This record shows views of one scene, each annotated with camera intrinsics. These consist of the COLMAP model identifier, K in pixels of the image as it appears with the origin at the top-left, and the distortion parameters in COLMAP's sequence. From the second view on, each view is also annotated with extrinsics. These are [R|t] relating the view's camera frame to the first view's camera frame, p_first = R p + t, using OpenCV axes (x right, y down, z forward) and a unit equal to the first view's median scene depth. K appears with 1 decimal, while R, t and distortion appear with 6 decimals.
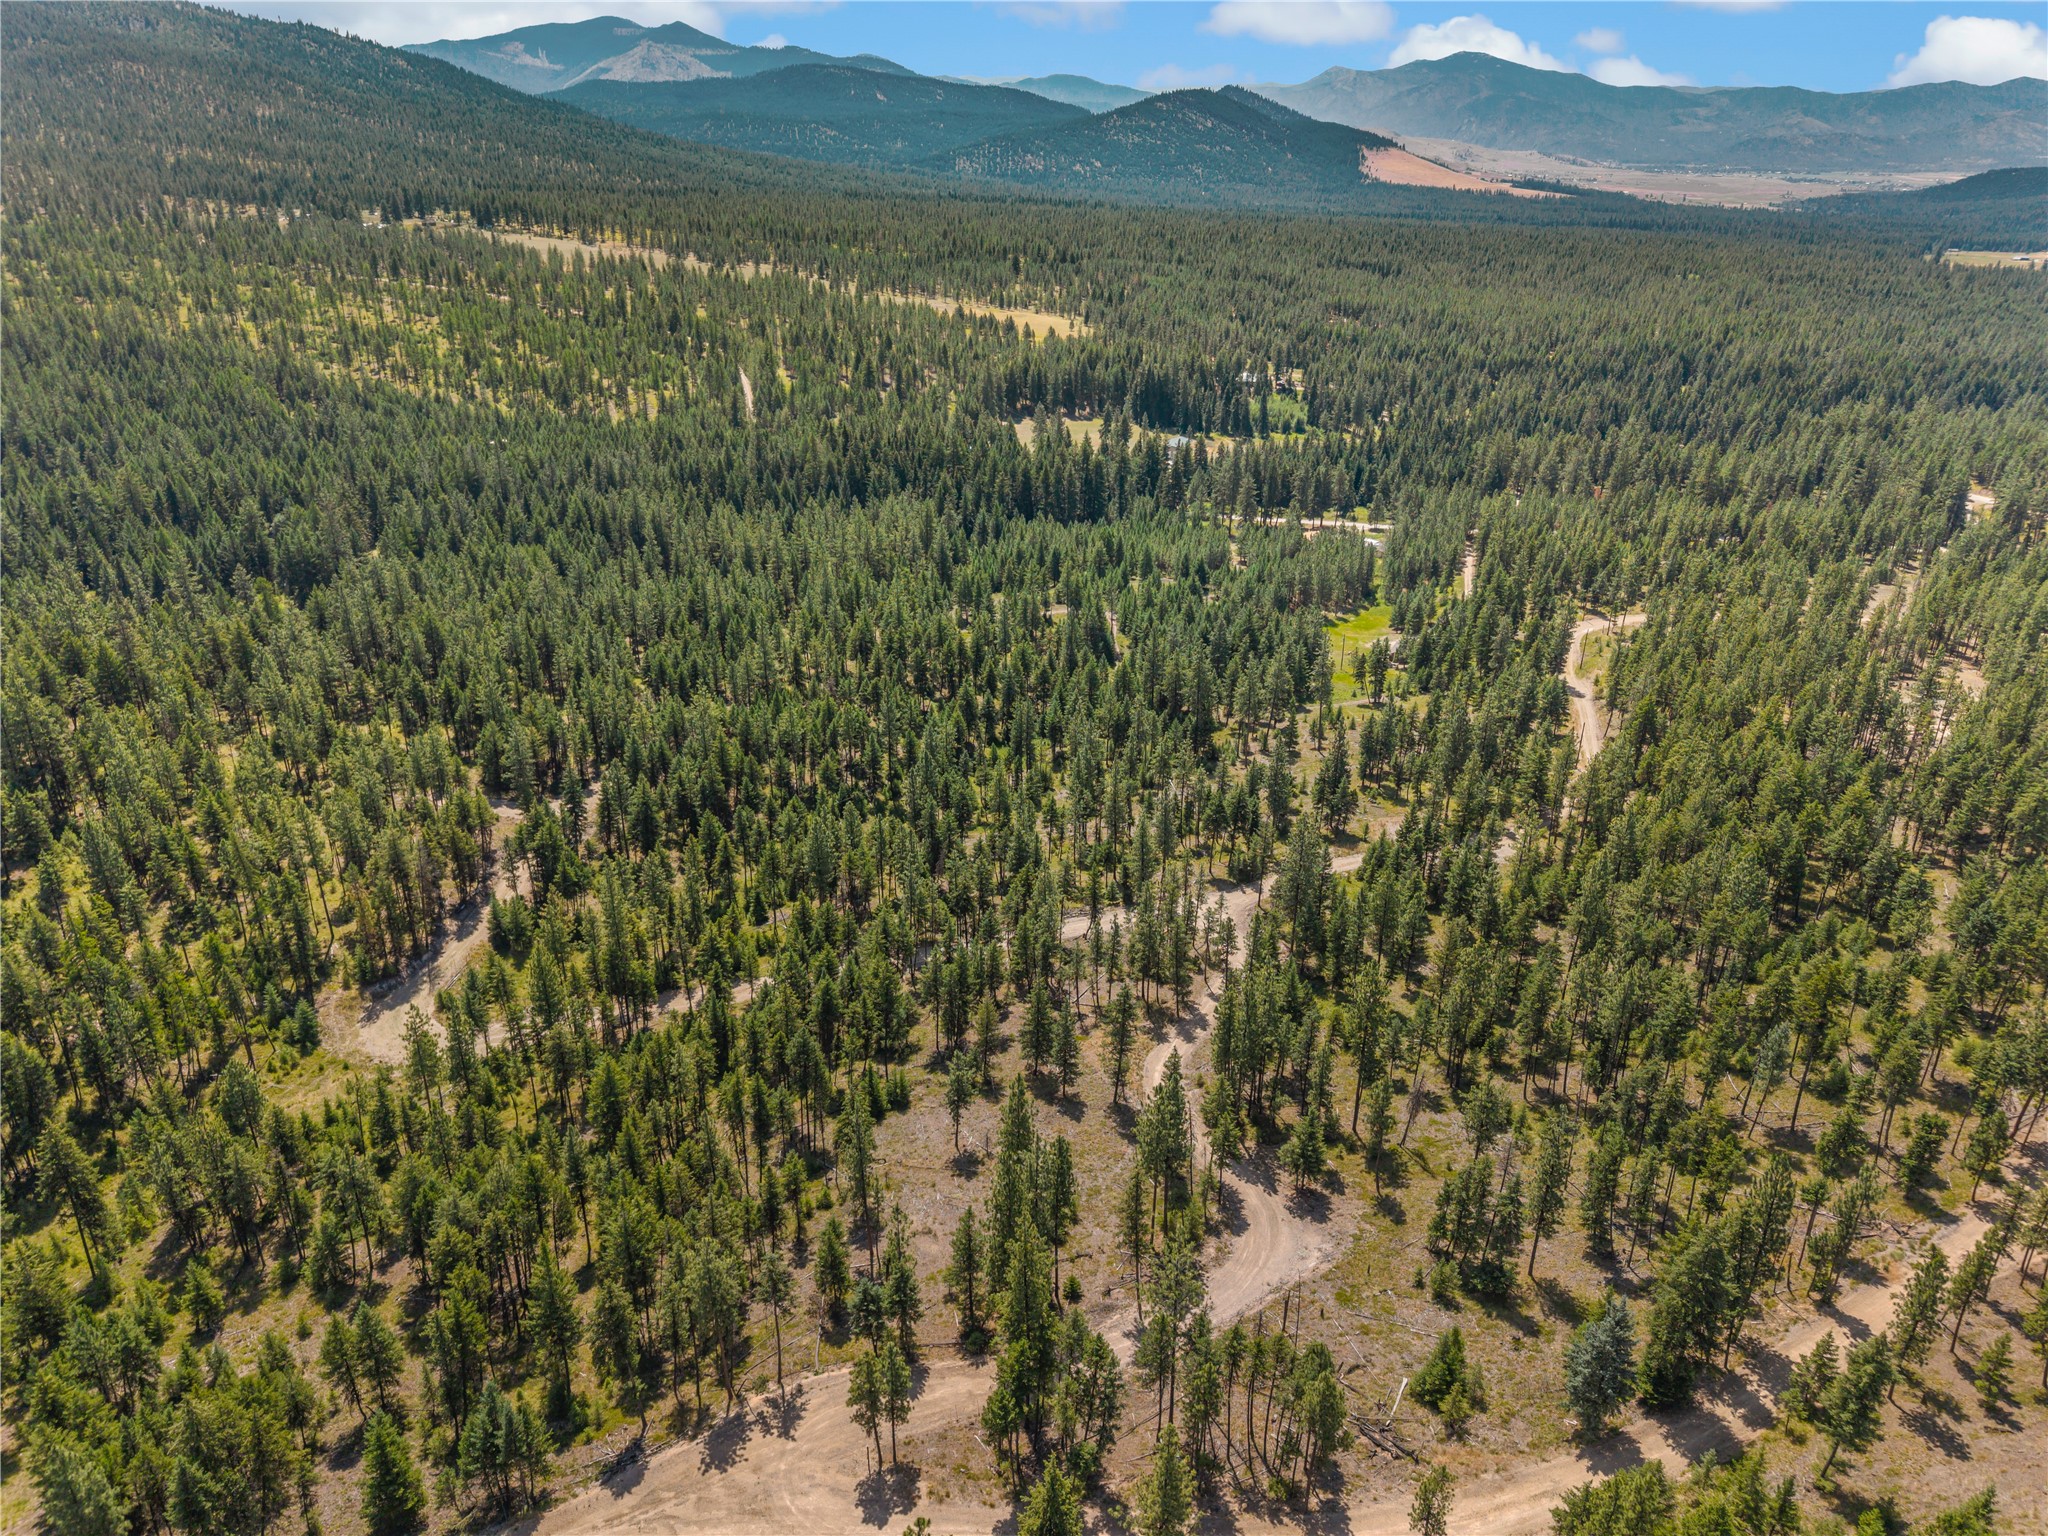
lens RADIAL K [[1393.2, 0, 1024.0], [0, 1393.2, 768.0], [0, 0, 1]] dist [0.028323, -0.011320]
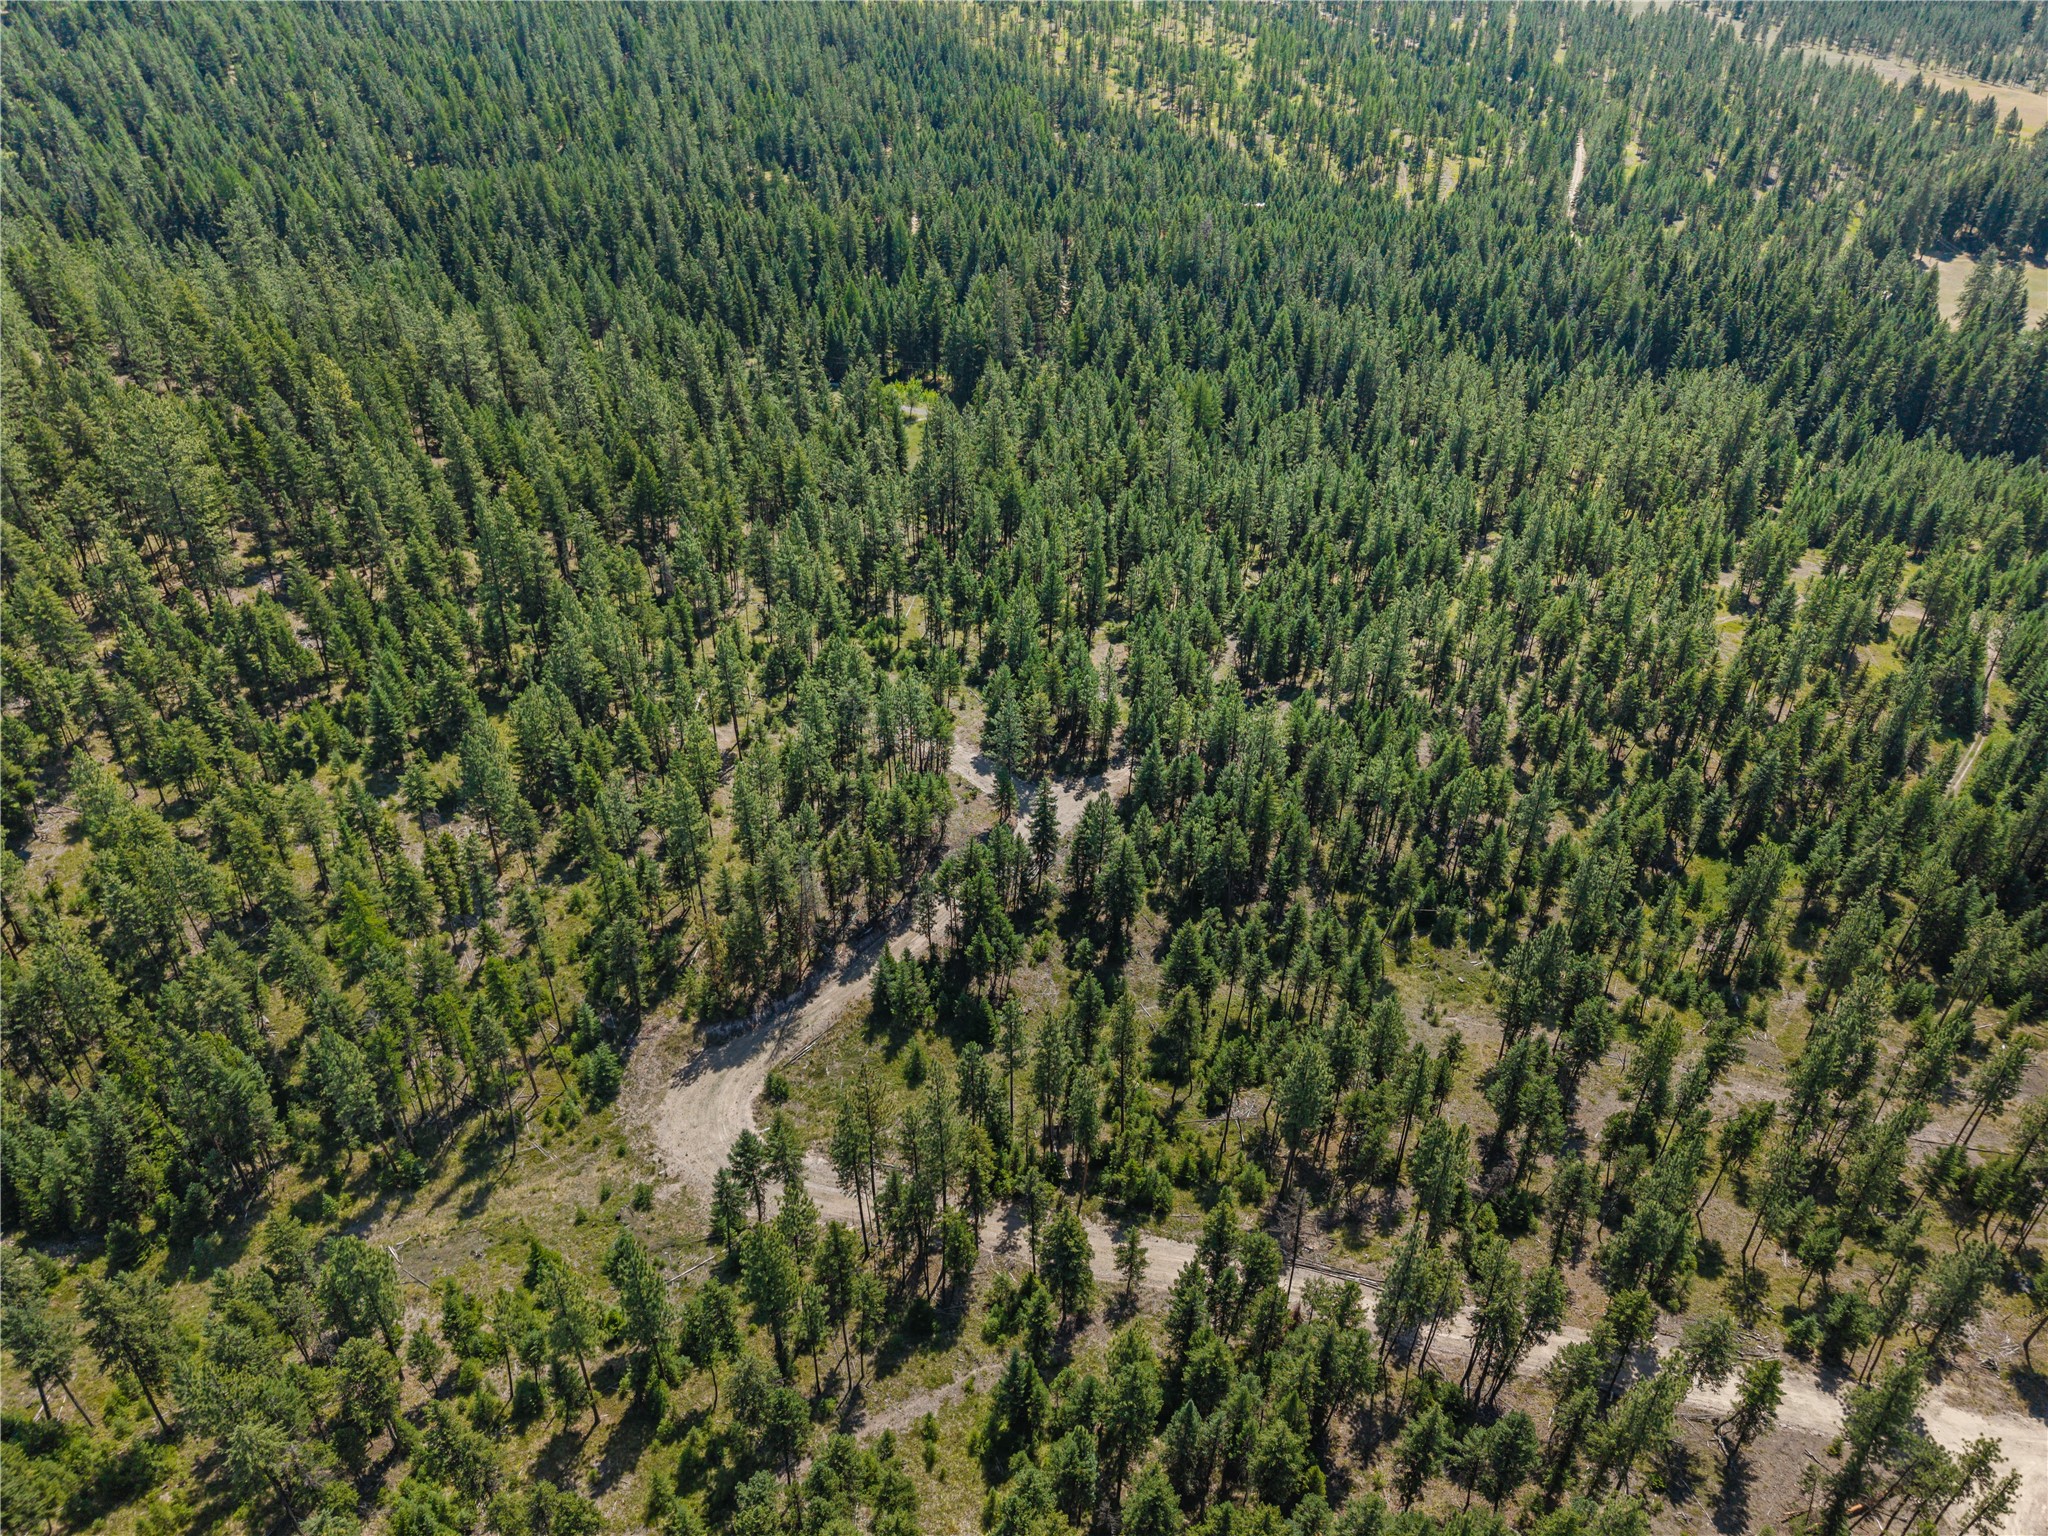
lens RADIAL K [[1393.2, 0, 1024.0], [0, 1393.2, 768.0], [0, 0, 1]] dist [0.028323, -0.011320]
pose [[0.844342, 0.313404, -0.434585, -0.008985], [-0.235531, 0.945621, 0.224335, -0.056611], [0.481260, -0.087058, 0.872244, 0.125557]]
